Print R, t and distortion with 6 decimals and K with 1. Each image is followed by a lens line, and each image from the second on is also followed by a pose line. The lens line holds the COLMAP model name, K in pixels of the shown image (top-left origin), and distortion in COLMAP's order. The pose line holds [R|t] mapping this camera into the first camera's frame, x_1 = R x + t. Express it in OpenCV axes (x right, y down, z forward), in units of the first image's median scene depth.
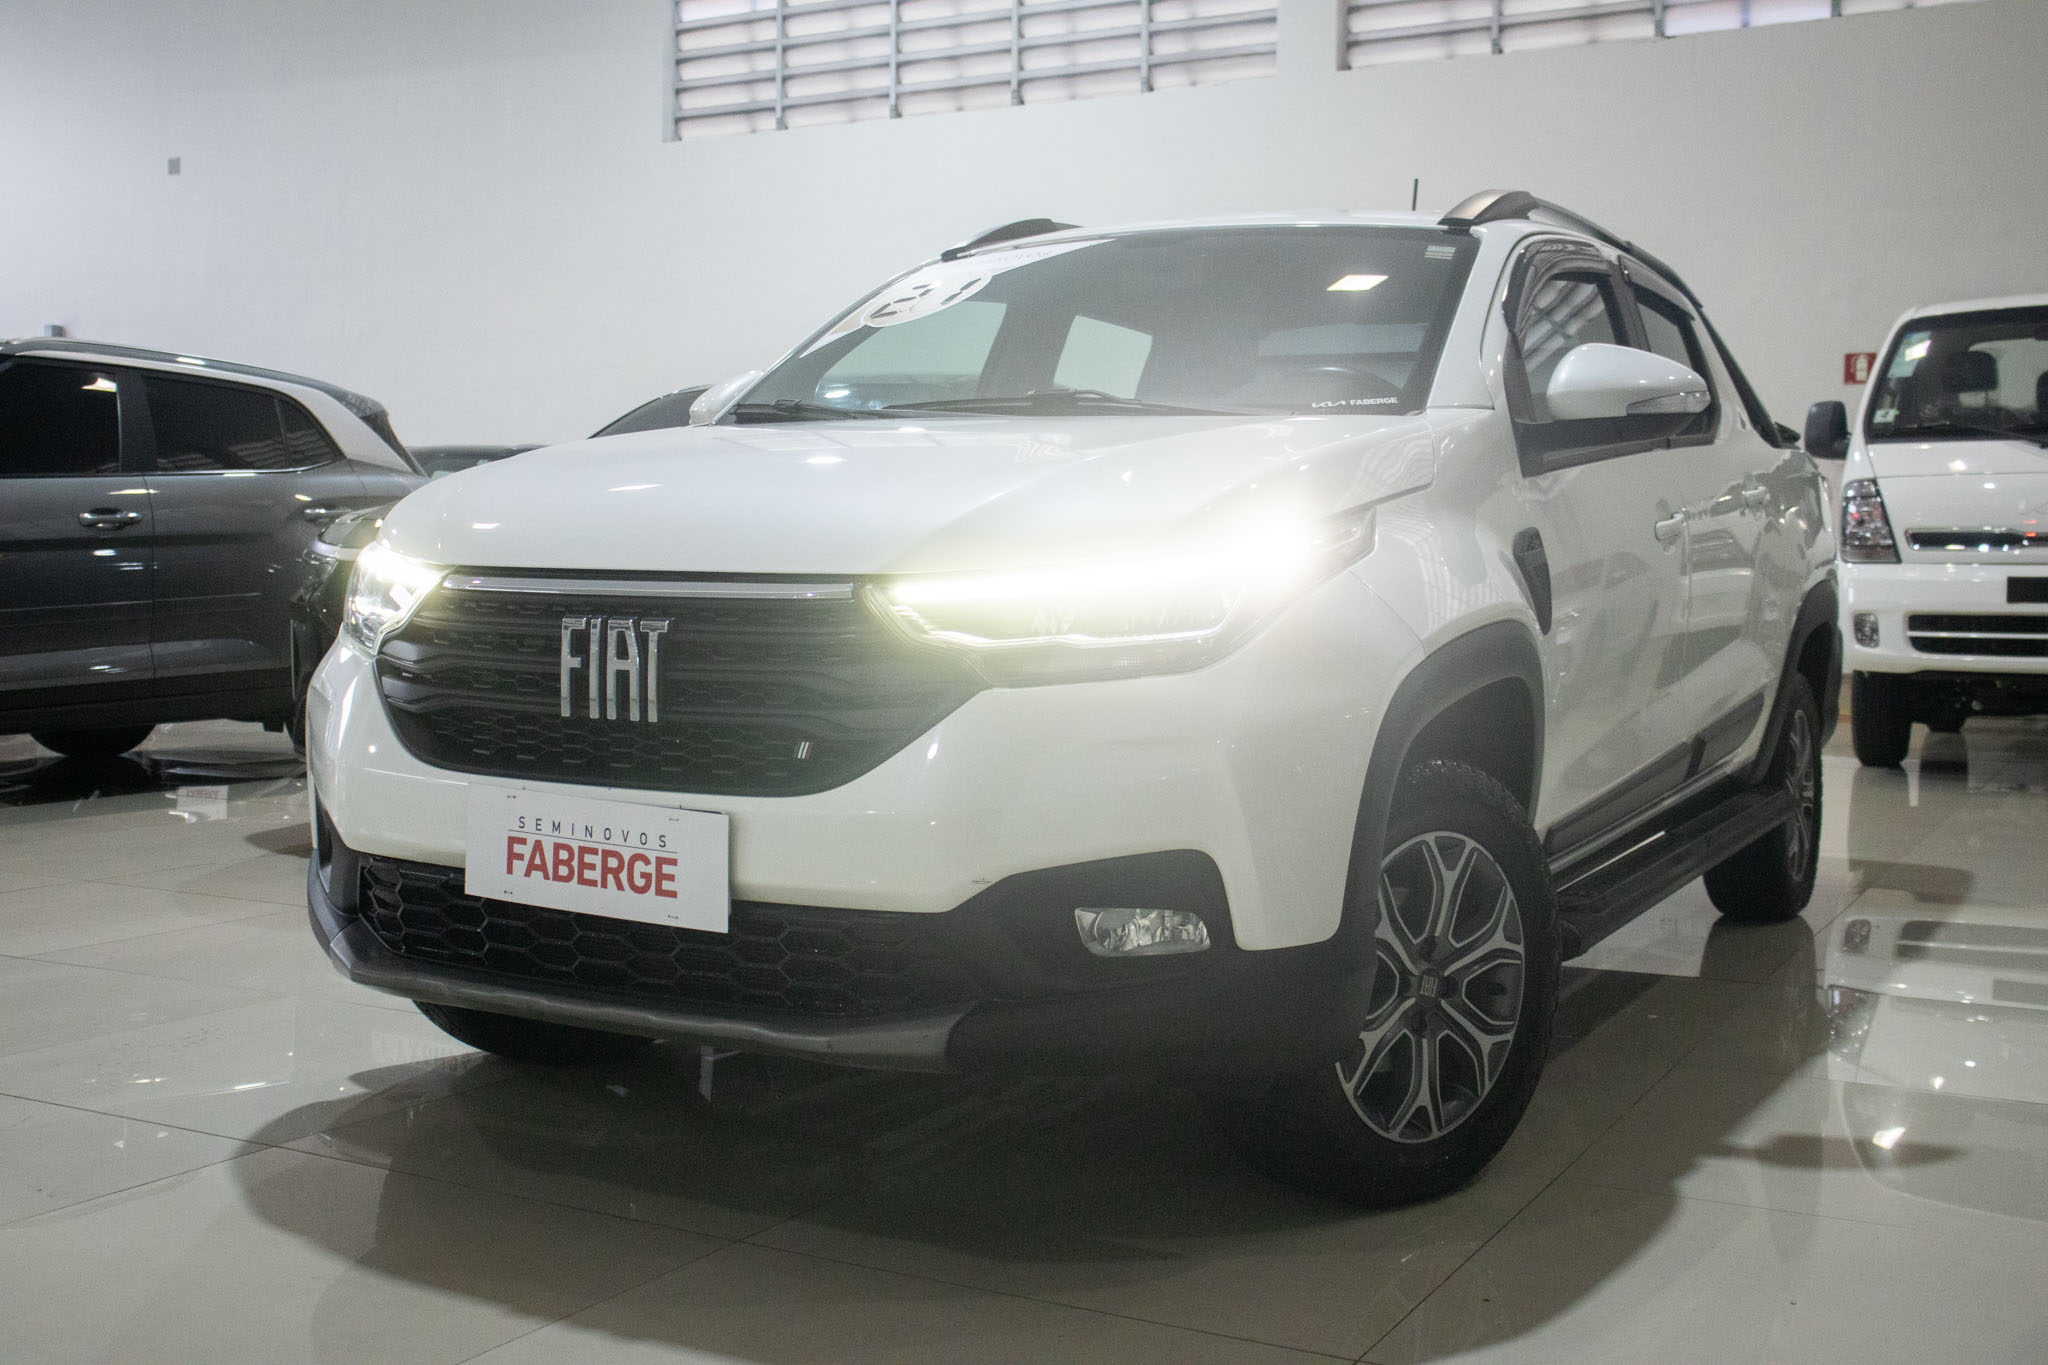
lens RADIAL K [[2192.8, 0, 1025.2], [0, 2192.8, 686.2], [0, 0, 1]] dist [-0.039024, 0.000000]
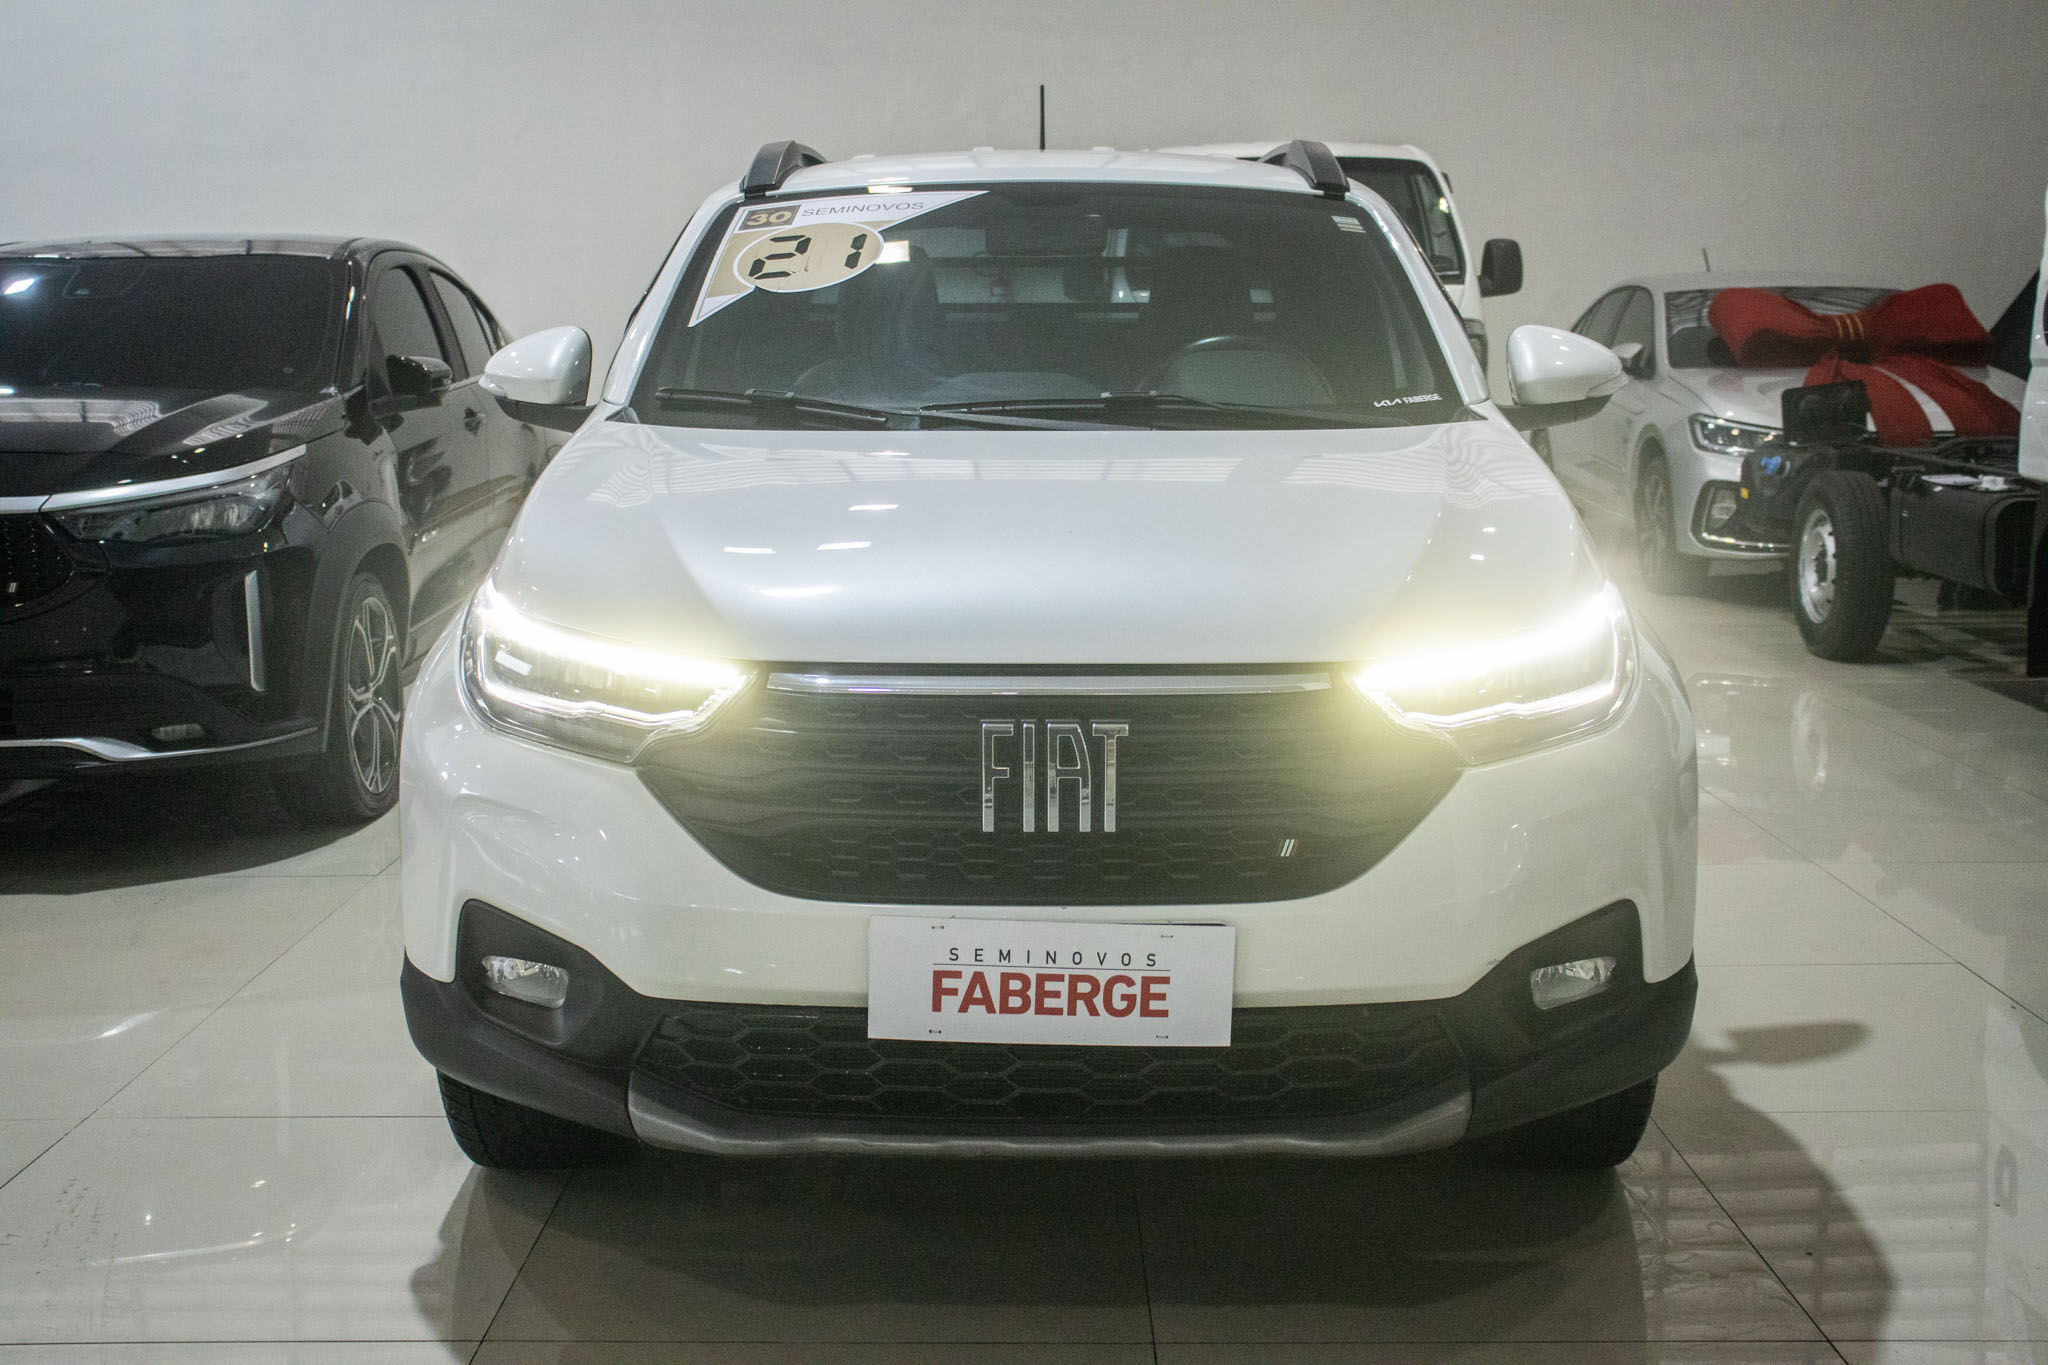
lens RADIAL K [[2250.2, 0, 1018.3], [0, 2250.2, 689.8], [0, 0, 1]] dist [0.001608, 0.000000]
pose [[0.867227, -0.093155, 0.489122, -0.662435], [0.036819, 0.991651, 0.123581, -0.162211], [-0.496551, -0.089164, 0.863416, 0.200885]]
